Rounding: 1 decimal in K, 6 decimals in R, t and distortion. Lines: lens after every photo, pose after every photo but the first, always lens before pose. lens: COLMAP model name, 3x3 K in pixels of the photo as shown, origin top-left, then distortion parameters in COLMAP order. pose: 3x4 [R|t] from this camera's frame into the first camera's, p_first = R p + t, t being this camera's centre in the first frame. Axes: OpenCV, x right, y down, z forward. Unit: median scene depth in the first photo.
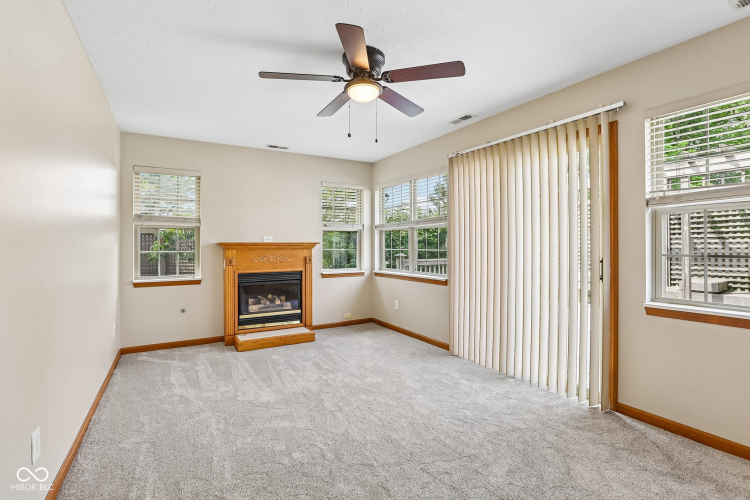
lens RADIAL K [[348.1, 0, 377.2], [0, 348.1, 246.8], [0, 0, 1]] dist [-0.040880, 0.005381]
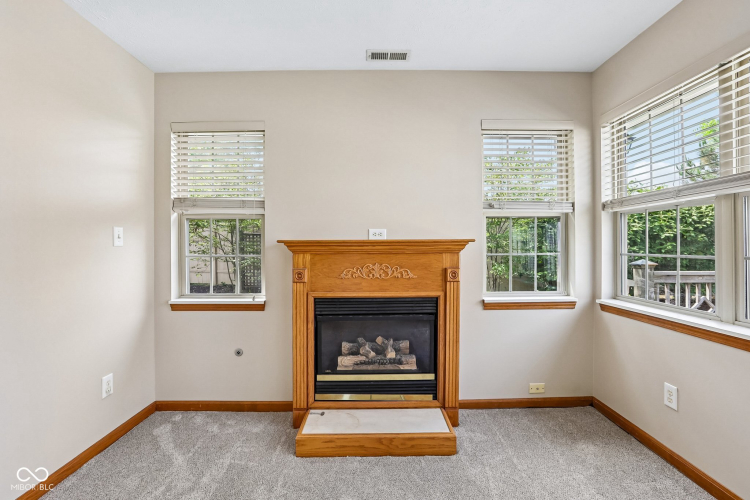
lens RADIAL K [[348.1, 0, 378.3], [0, 348.1, 246.0], [0, 0, 1]] dist [-0.040880, 0.005381]
pose [[0.862907, -0.002045, -0.505358, -0.038035], [-0.001742, 0.999974, -0.007020, 0.000453], [0.505360, 0.006938, 0.862881, 0.526717]]
